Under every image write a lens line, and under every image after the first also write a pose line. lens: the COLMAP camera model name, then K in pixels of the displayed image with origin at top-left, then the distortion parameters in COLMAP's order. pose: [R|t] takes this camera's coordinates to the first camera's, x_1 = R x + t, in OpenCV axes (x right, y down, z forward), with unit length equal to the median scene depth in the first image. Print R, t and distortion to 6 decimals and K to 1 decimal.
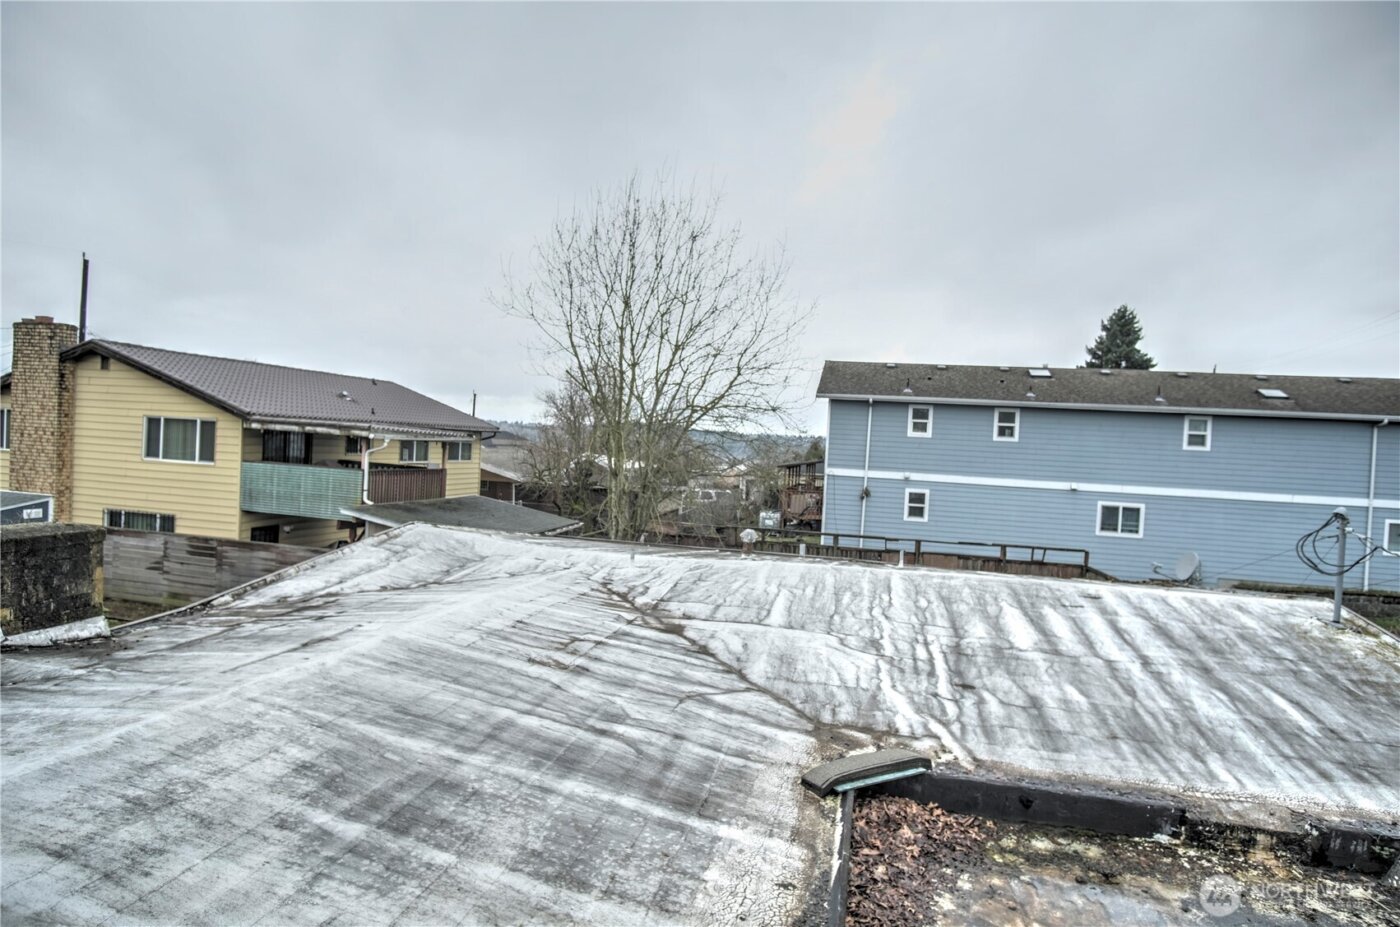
lens RADIAL K [[757.1, 0, 707.1], [0, 757.1, 471.1], [0, 0, 1]] dist [-0.032160, 0.007623]
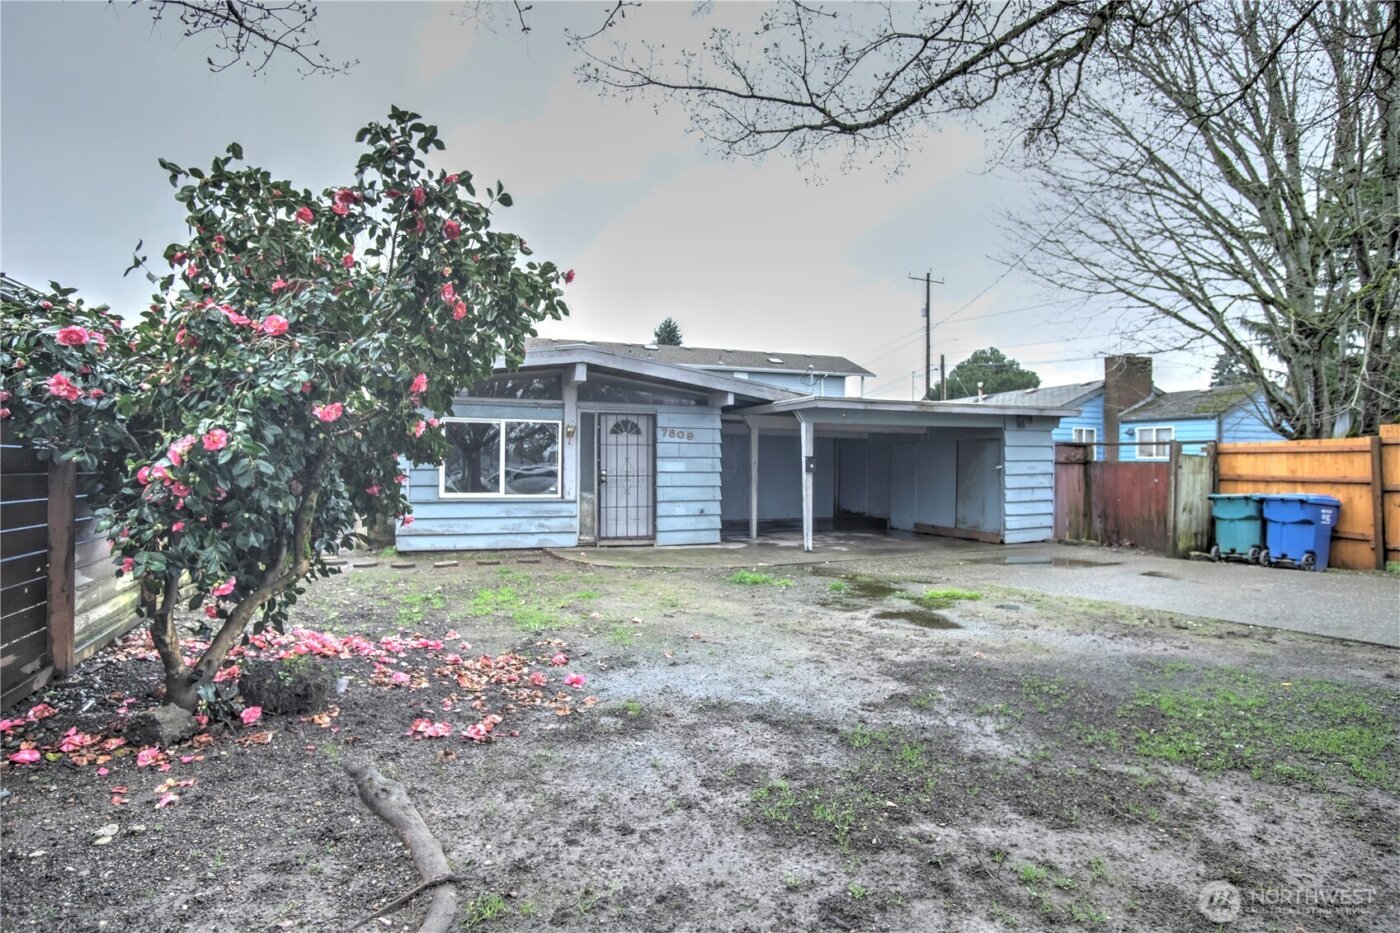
lens RADIAL K [[757.1, 0, 689.6], [0, 757.1, 467.9], [0, 0, 1]] dist [-0.032160, 0.007623]
pose [[0.851637, -0.044488, 0.522241, -0.337307], [0.053539, 0.998563, -0.002243, 0.137843], [-0.521391, 0.029871, 0.852795, -0.387252]]
